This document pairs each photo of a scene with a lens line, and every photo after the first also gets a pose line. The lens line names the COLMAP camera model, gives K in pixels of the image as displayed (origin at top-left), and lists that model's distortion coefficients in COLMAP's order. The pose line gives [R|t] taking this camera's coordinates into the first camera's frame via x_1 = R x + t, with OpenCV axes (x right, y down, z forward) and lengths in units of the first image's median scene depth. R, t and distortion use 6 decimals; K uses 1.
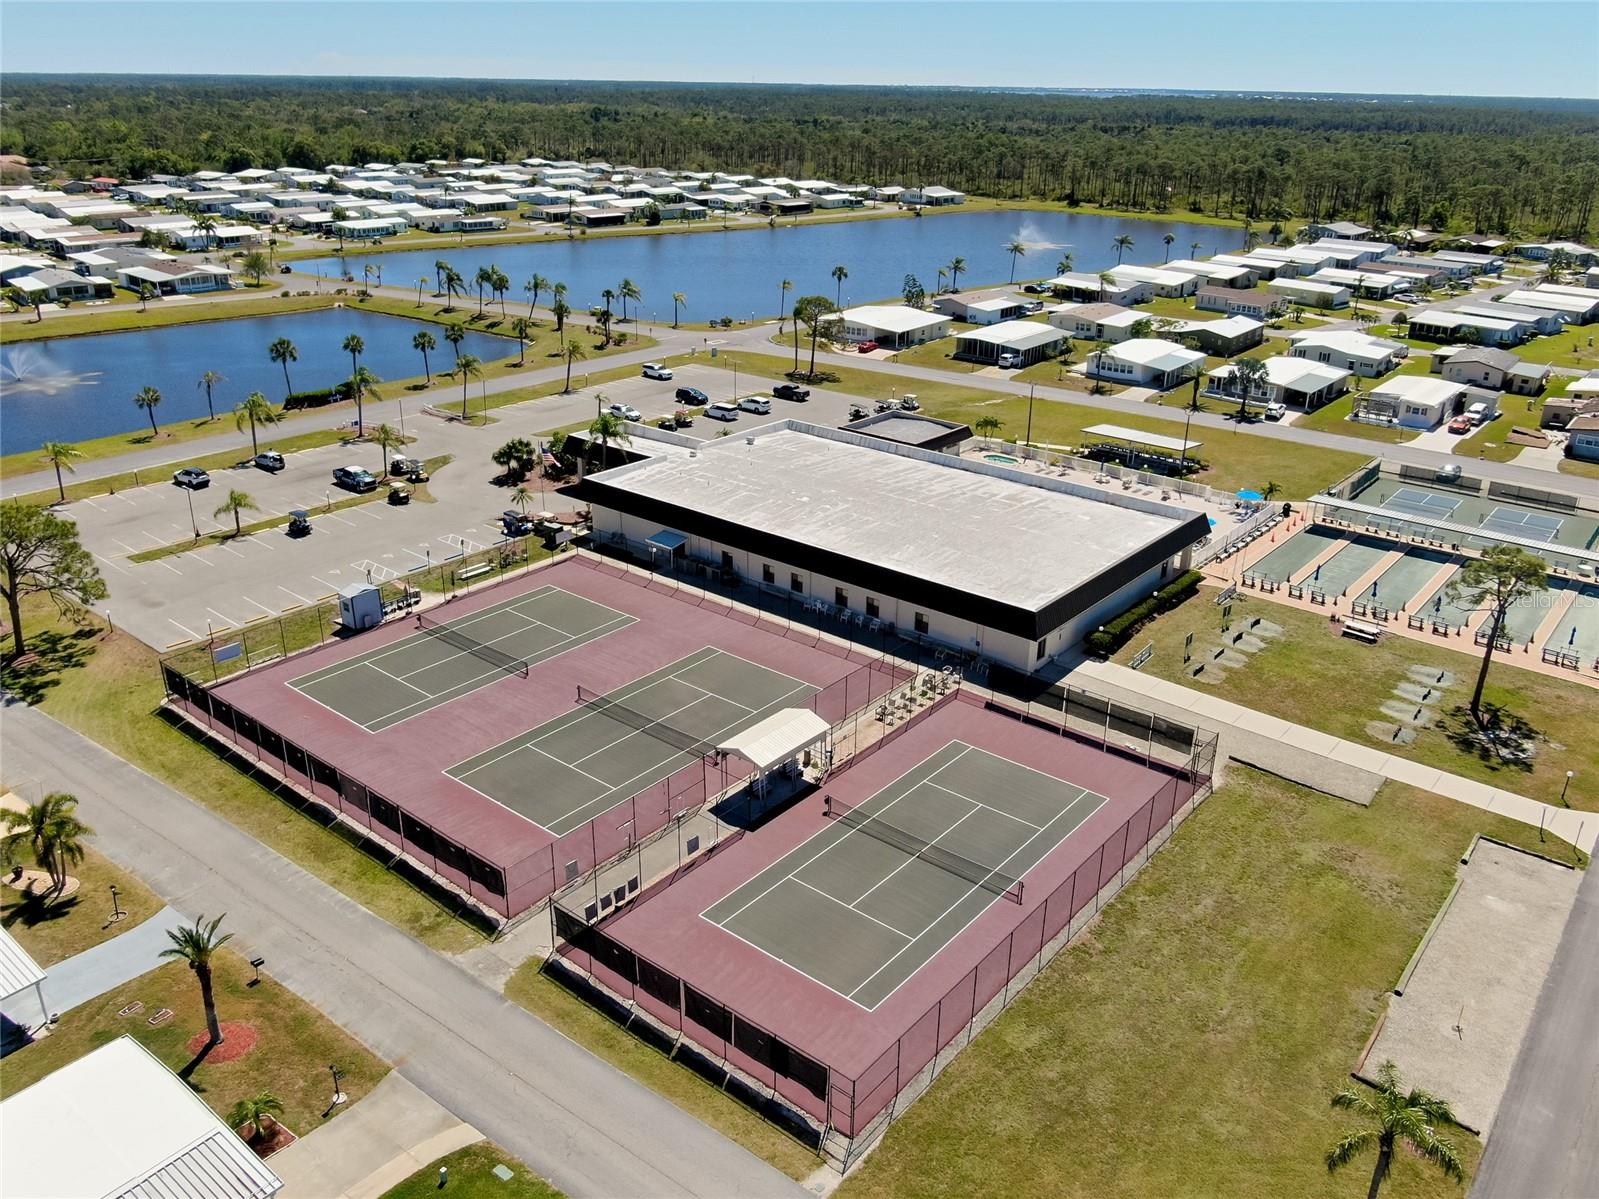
lens RADIAL K [[1240.0, 0, 806.1], [0, 1240.0, 593.7], [0, 0, 1]] dist [-0.017463, 0.003561]
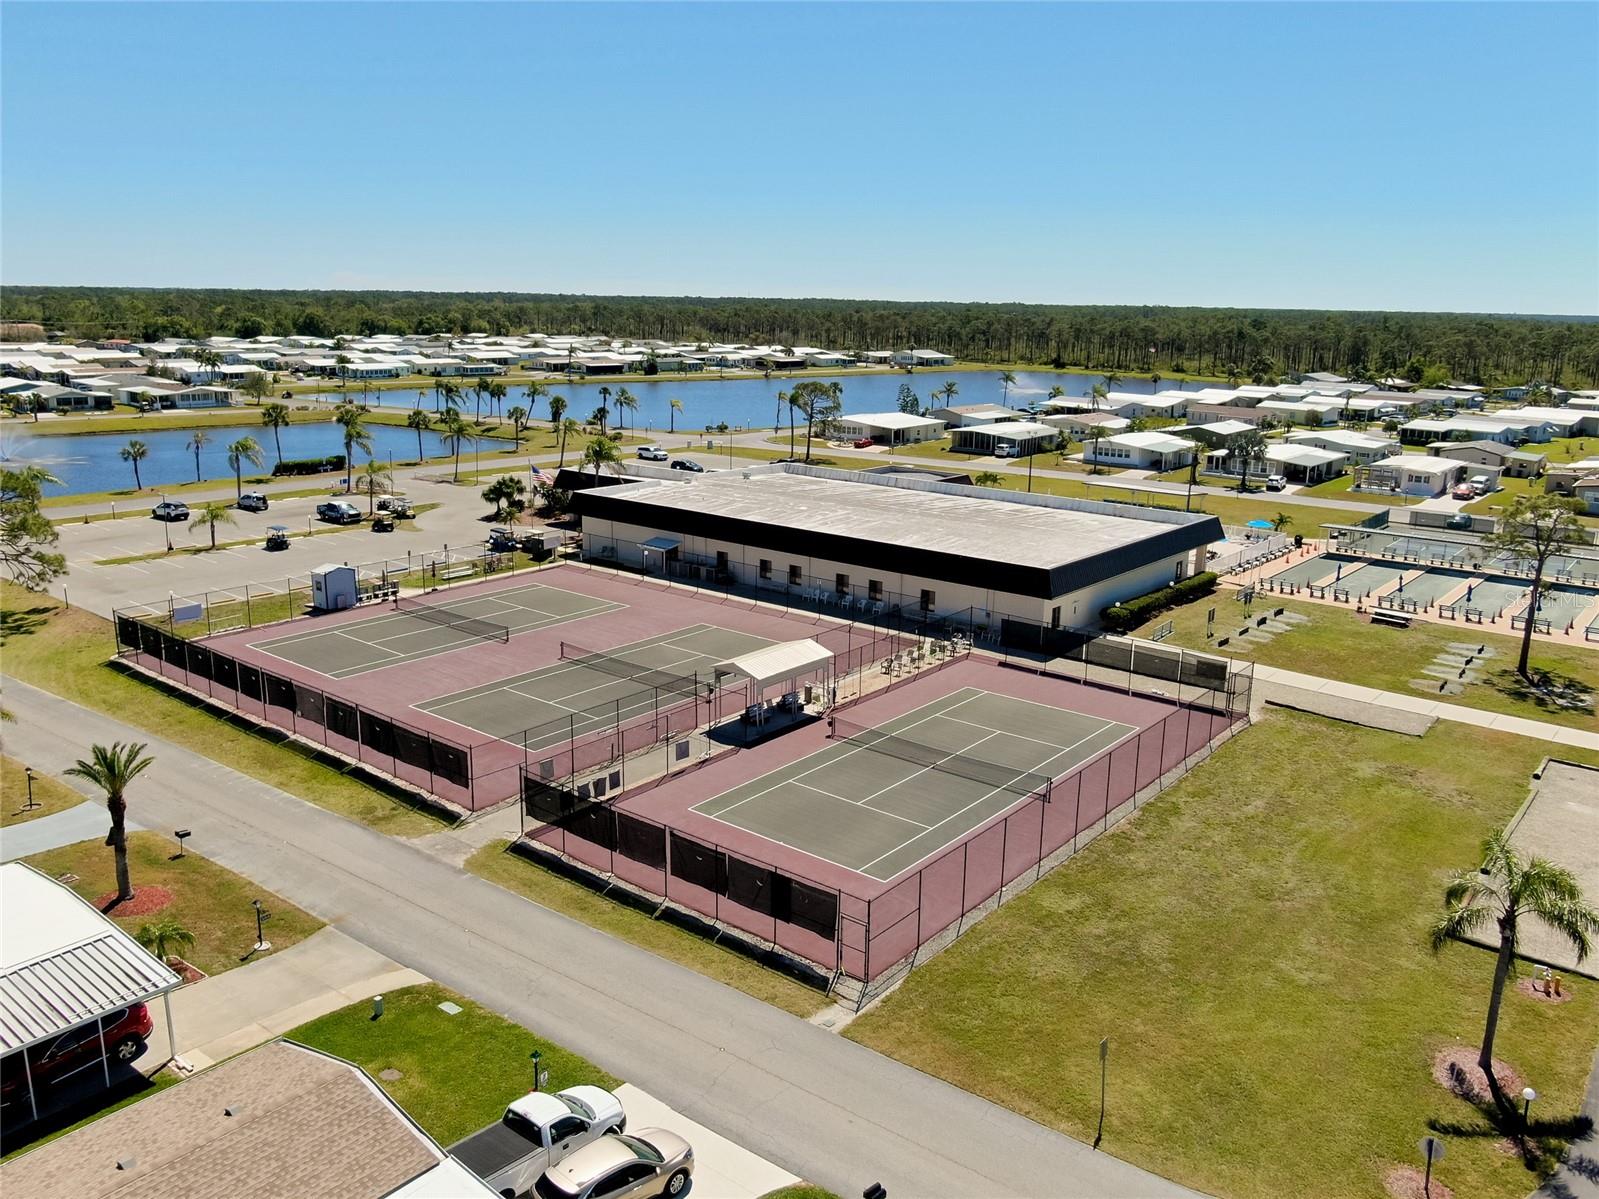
lens RADIAL K [[1240.0, 0, 806.1], [0, 1240.0, 593.7], [0, 0, 1]] dist [-0.017463, 0.003561]
pose [[0.999982, 0.000967, 0.005980, -0.005135], [-0.000013, 0.987521, -0.157485, 0.166512], [-0.006058, 0.157482, 0.987503, 0.066229]]
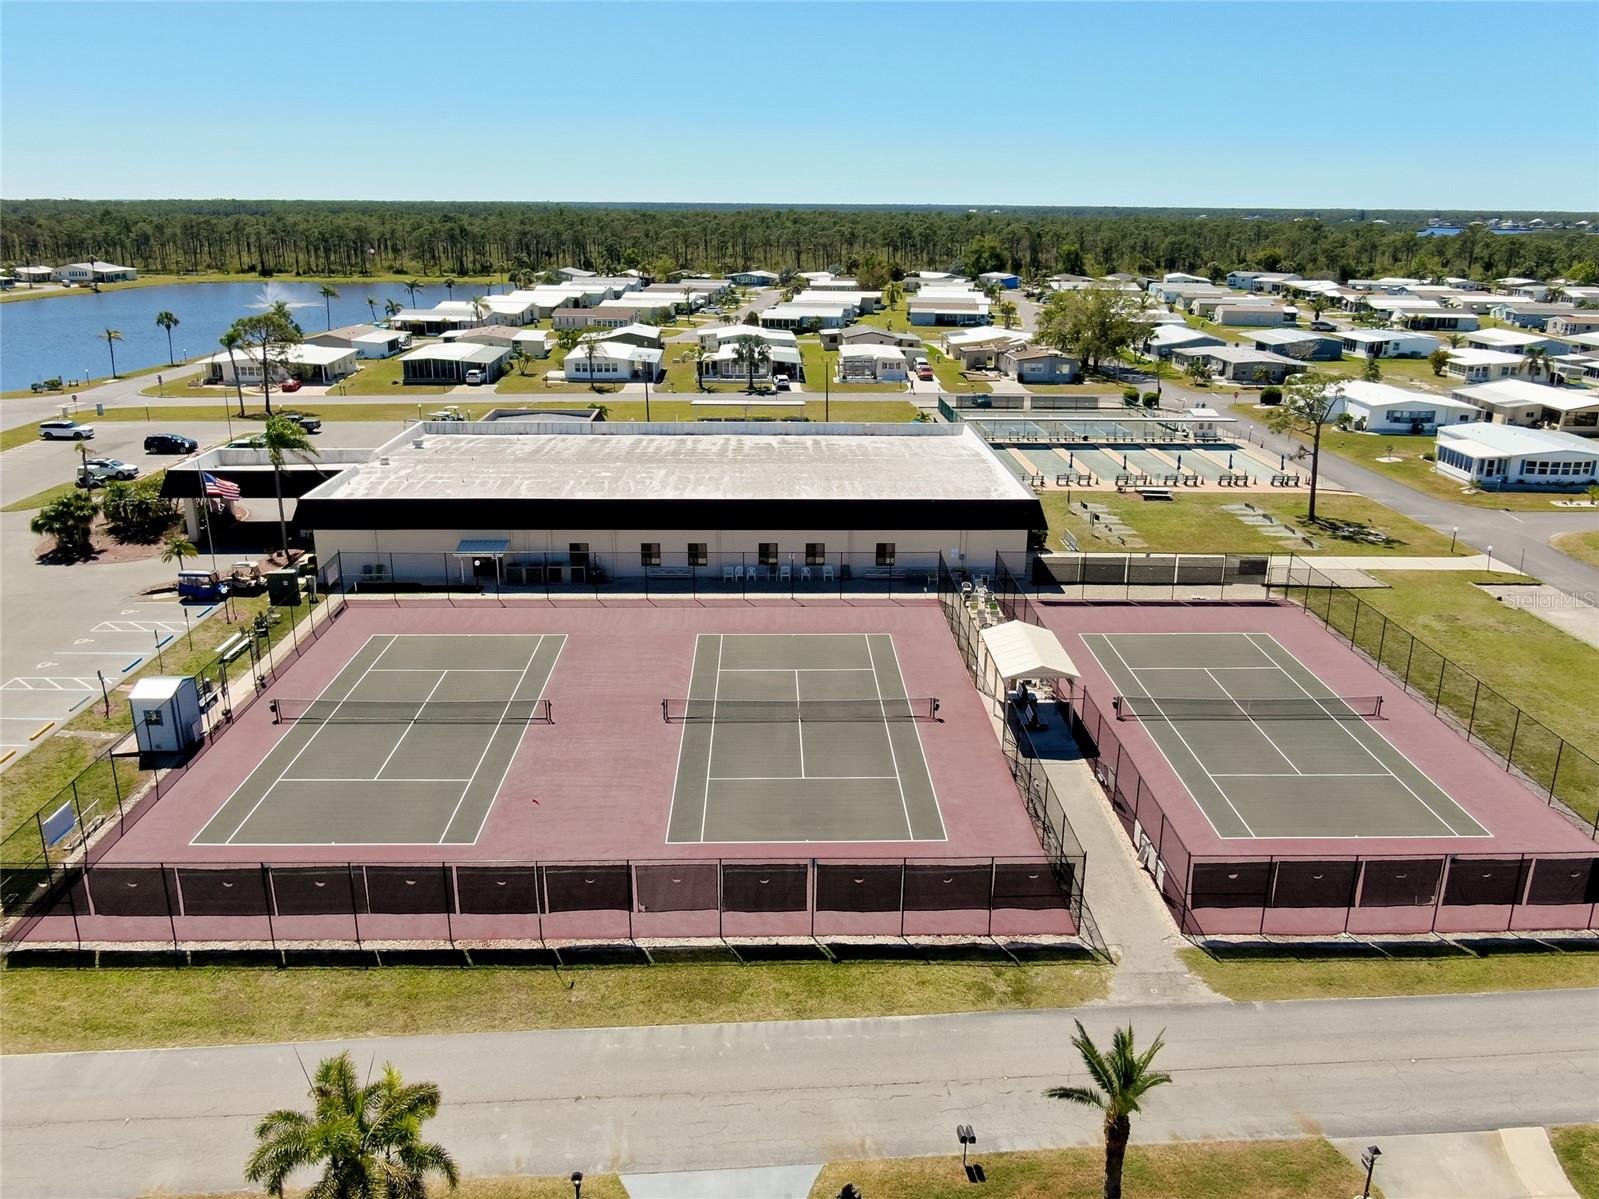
lens RADIAL K [[1240.0, 0, 806.1], [0, 1240.0, 593.7], [0, 0, 1]] dist [-0.017463, 0.003561]
pose [[0.755663, -0.206709, 0.621486, -0.491040], [0.253911, 0.967141, 0.012946, 0.024736], [-0.603740, 0.148019, 0.783318, 0.357646]]
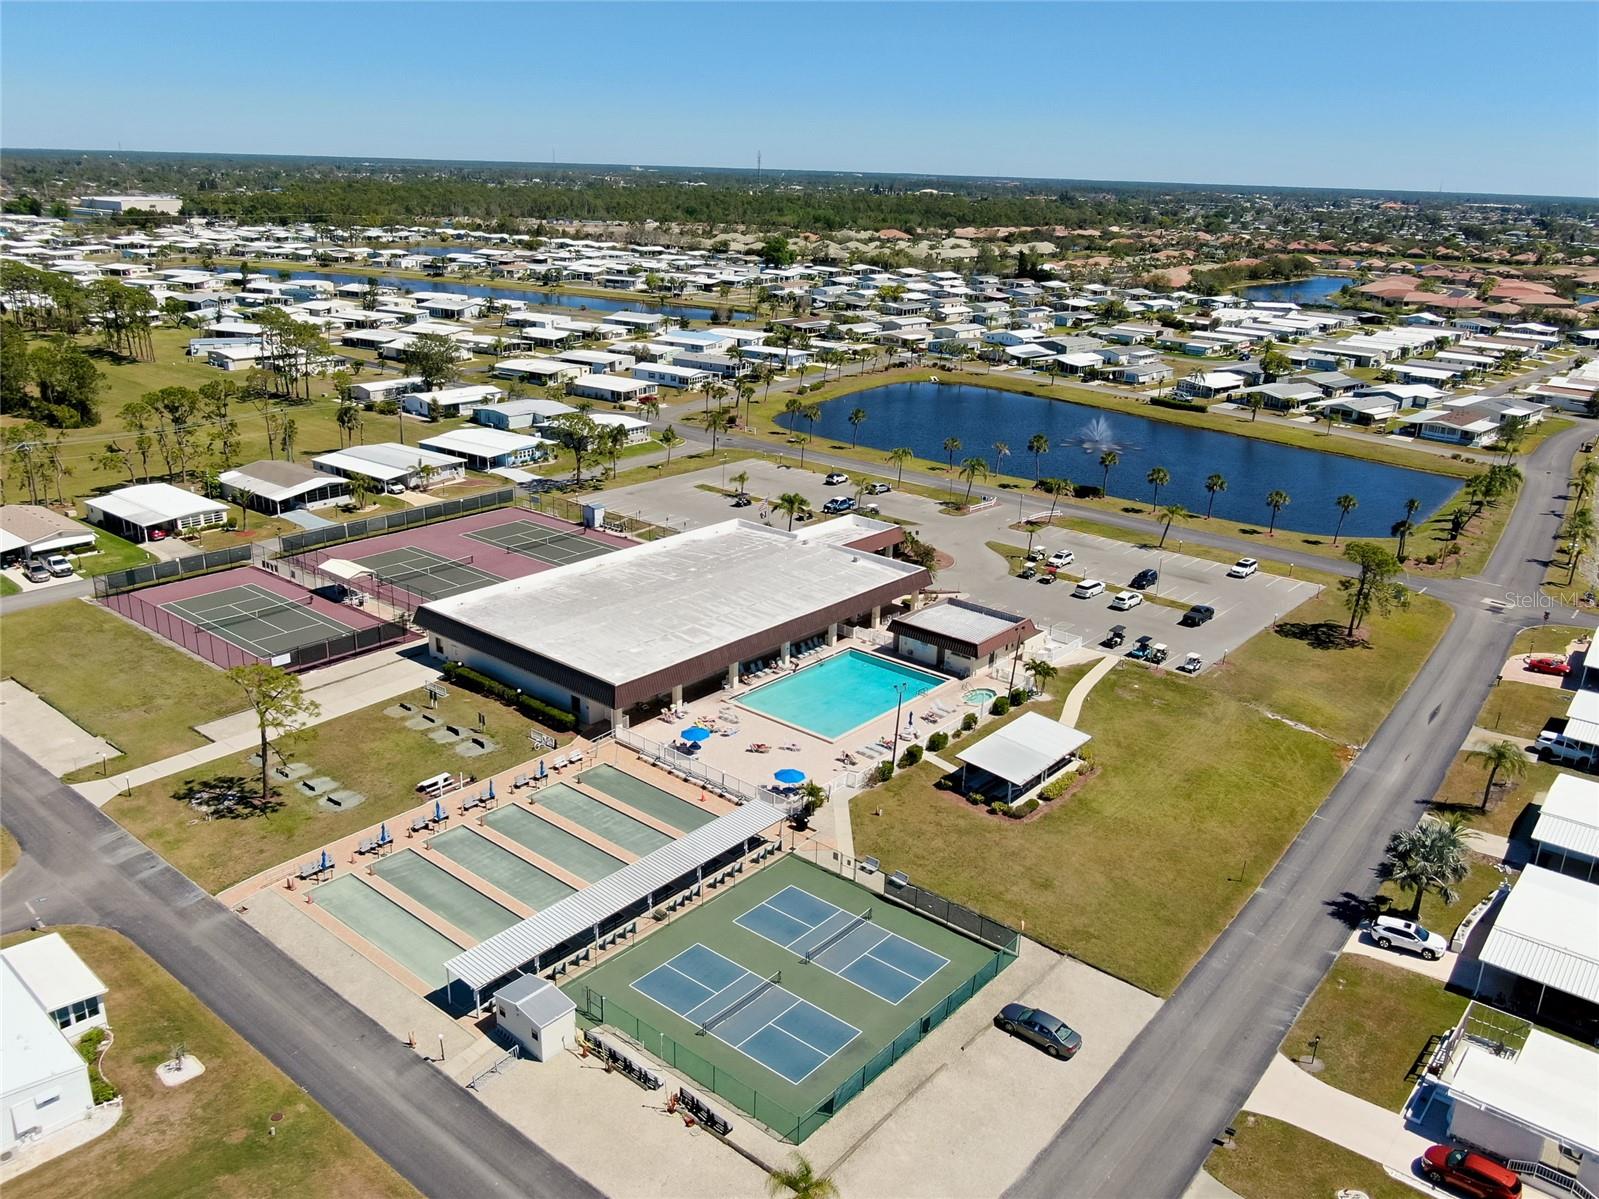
lens RADIAL K [[1240.0, 0, 806.1], [0, 1240.0, 593.7], [0, 0, 1]] dist [-0.017463, 0.003561]
pose [[-0.002614, 0.312533, -0.949903, 1.424582], [-0.412474, 0.864998, 0.285733, -0.547166], [0.910966, 0.392557, 0.126651, 1.119822]]
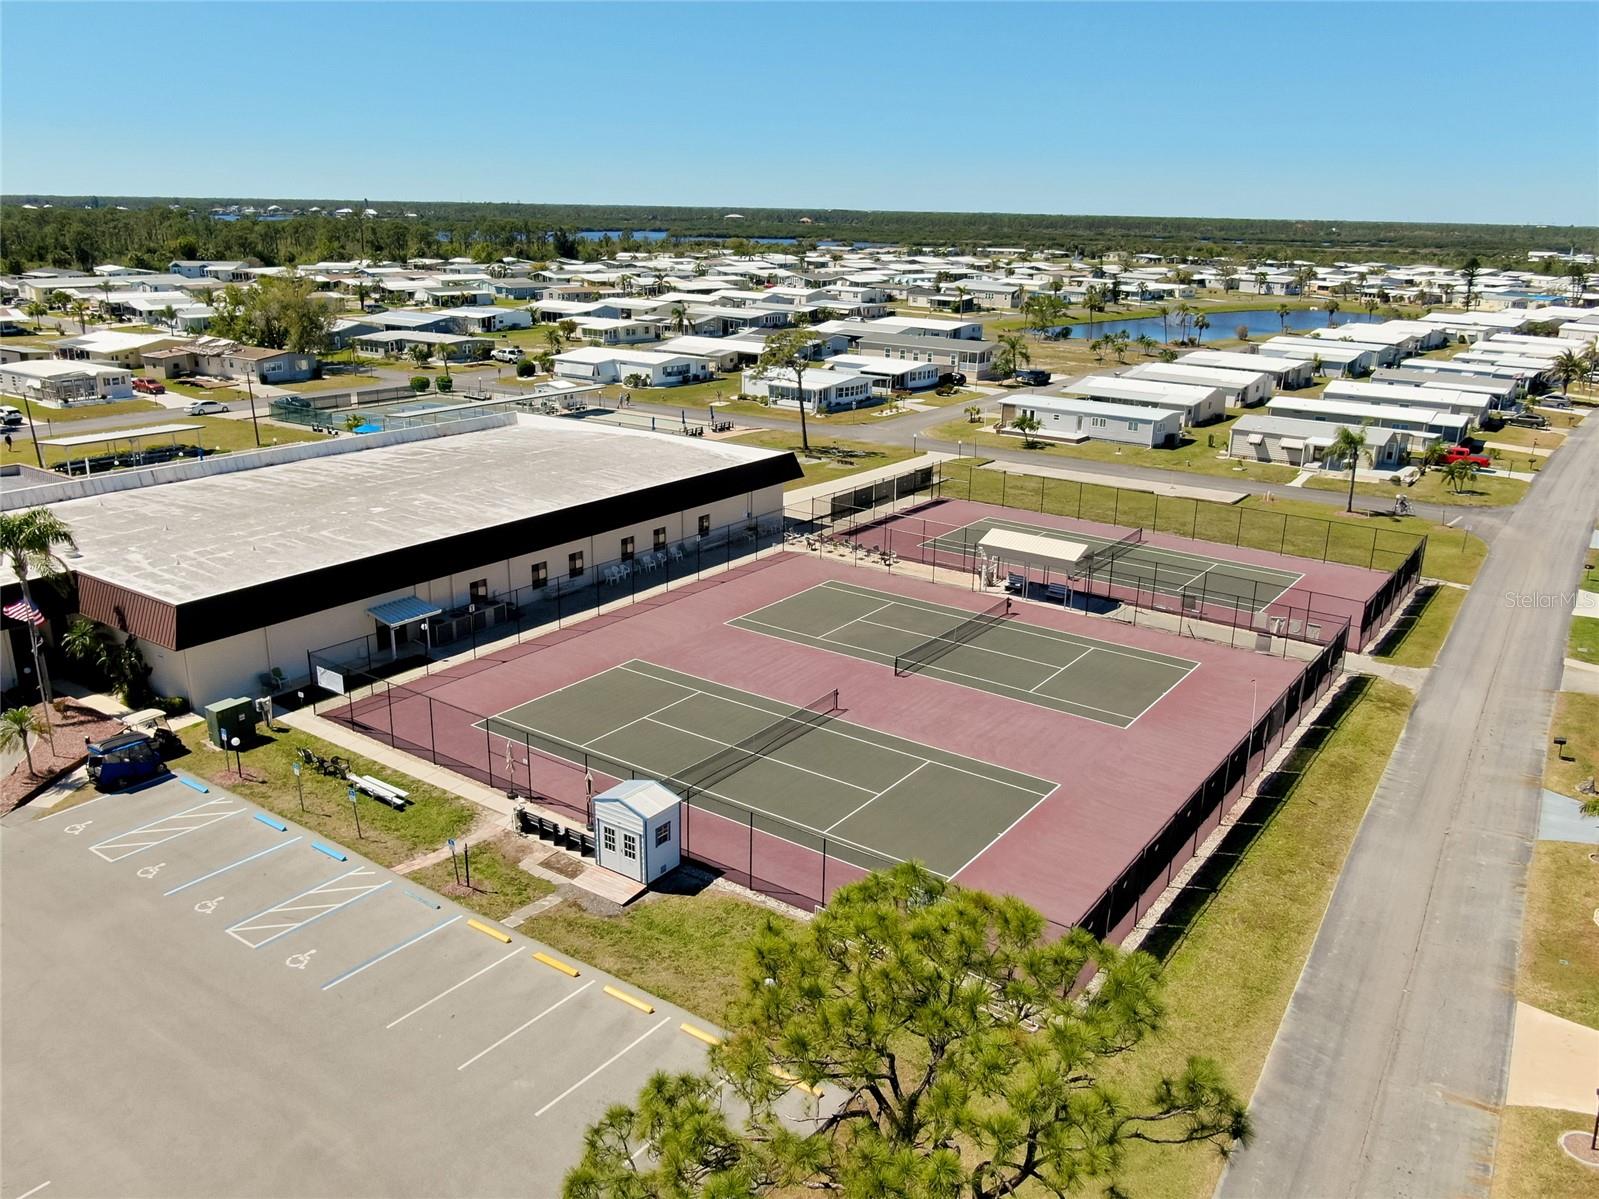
lens RADIAL K [[1240.0, 0, 806.1], [0, 1240.0, 593.7], [0, 0, 1]] dist [-0.017463, 0.003561]
pose [[-0.074719, -0.313000, 0.946809, -0.786644], [0.361503, 0.876377, 0.318244, -0.194887], [-0.929372, 0.366053, 0.047668, 0.902262]]
